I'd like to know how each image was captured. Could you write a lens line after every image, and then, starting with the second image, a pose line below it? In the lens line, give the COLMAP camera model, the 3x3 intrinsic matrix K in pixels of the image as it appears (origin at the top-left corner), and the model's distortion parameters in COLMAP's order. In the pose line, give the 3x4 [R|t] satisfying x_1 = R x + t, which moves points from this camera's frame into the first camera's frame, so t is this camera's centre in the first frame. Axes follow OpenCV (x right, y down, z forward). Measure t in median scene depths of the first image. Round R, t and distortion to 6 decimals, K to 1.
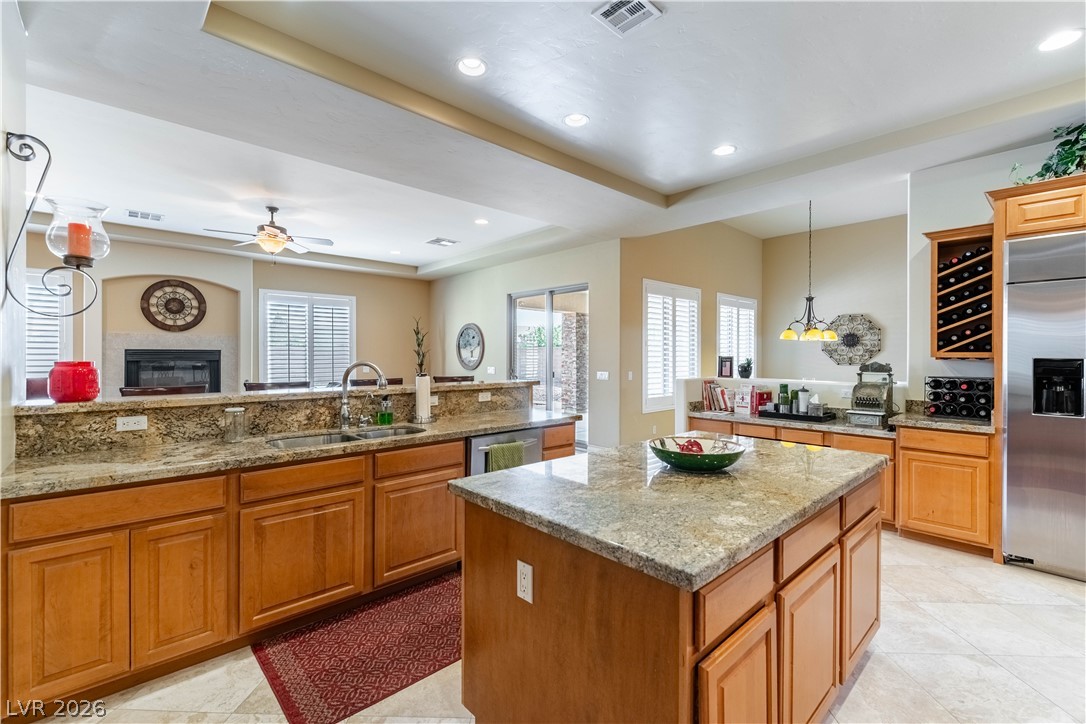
lens RADIAL K [[471.0, 0, 549.5], [0, 471.0, 356.4], [0, 0, 1]] dist [0.002224, -0.000730]
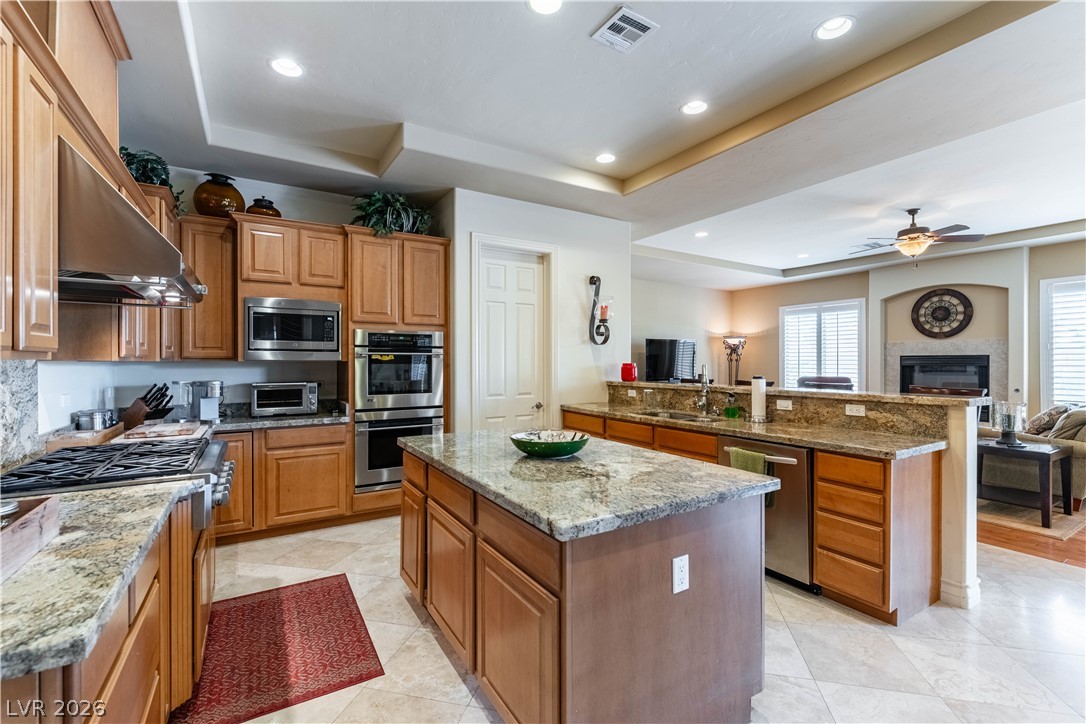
lens RADIAL K [[471.0, 0, 547.3], [0, 471.0, 363.5], [0, 0, 1]] dist [0.002224, -0.000730]
pose [[-0.195278, 0.001355, -0.980747, 0.415427], [-0.000678, 0.999999, 0.001516, 0.002856], [0.980748, 0.000961, -0.195276, 0.352153]]
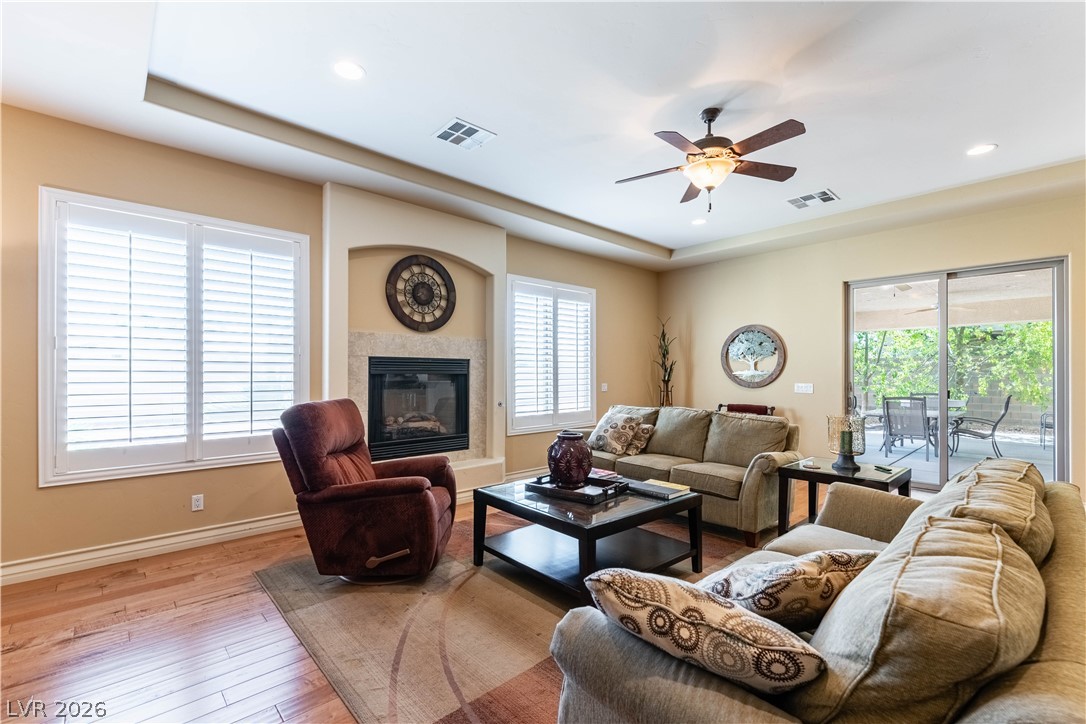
lens RADIAL K [[471.0, 0, 543.8], [0, 471.0, 371.3], [0, 0, 1]] dist [0.002224, -0.000730]
pose [[0.999984, -0.001240, -0.005431, -0.628271], [0.001203, 0.999976, -0.006819, 0.010163], [0.005439, 0.006812, 0.999962, 0.325060]]
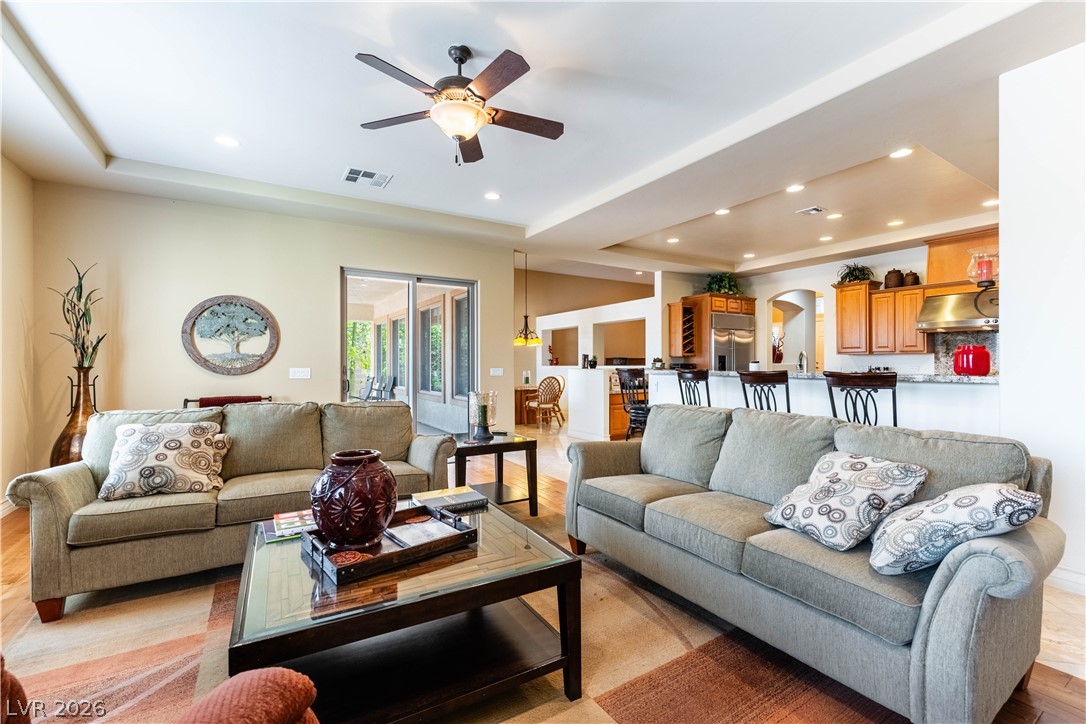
lens RADIAL K [[471.0, 0, 545.2], [0, 471.0, 362.6], [0, 0, 1]] dist [0.002224, -0.000730]
pose [[0.194285, -0.001767, 0.980944, -0.852507], [0.002228, 0.999997, 0.001360, 0.017950], [-0.980943, 0.001921, 0.194288, 0.641350]]
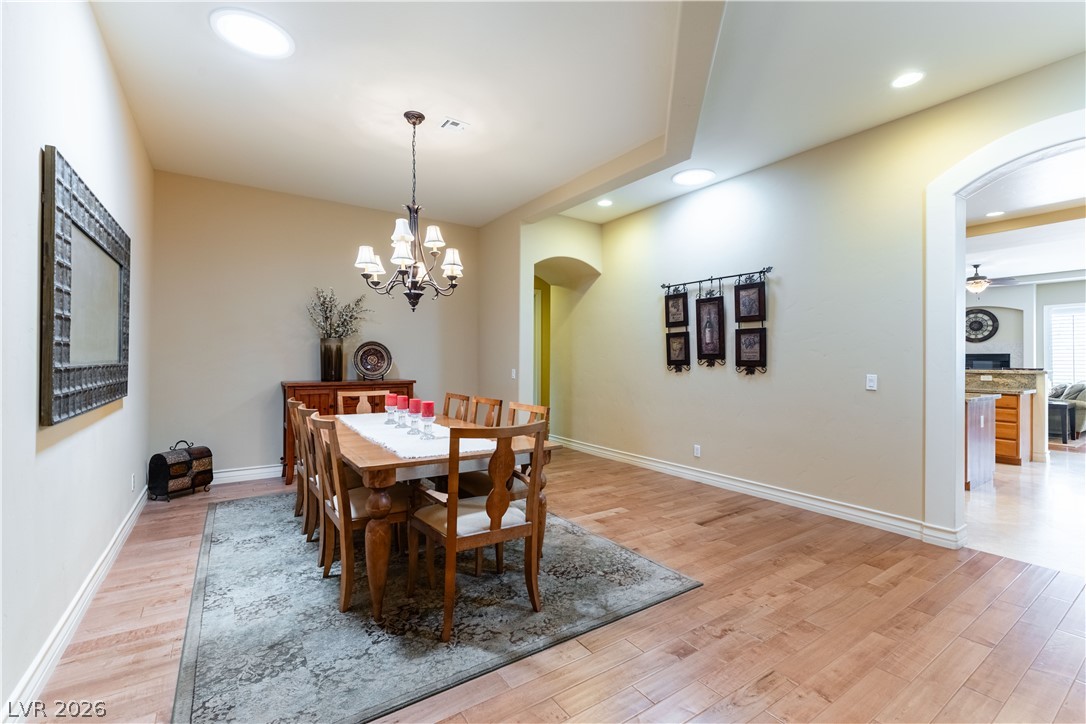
lens RADIAL K [[471.0, 0, 548.2], [0, 471.0, 360.8], [0, 0, 1]] dist [0.002224, -0.000730]
pose [[-0.149850, -0.005380, -0.988694, 0.974698], [-0.001501, 0.999985, -0.005214, 0.019052], [0.988708, 0.000703, -0.149856, -0.166388]]
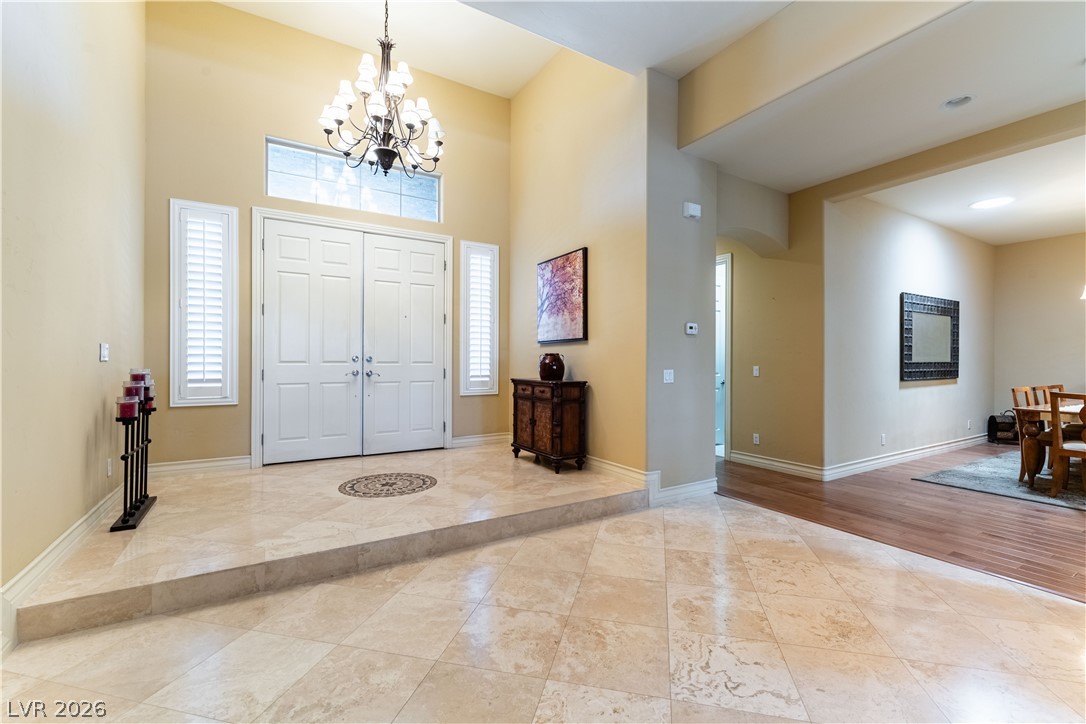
lens RADIAL K [[471.0, 0, 543.0], [0, 471.0, 360.9], [0, 0, 1]] dist [0.002224, -0.000730]
pose [[-0.979741, -0.010772, 0.199981, 1.213434], [-0.009942, 0.999937, 0.005150, 0.021360], [-0.200024, 0.003058, -0.979786, 0.469140]]
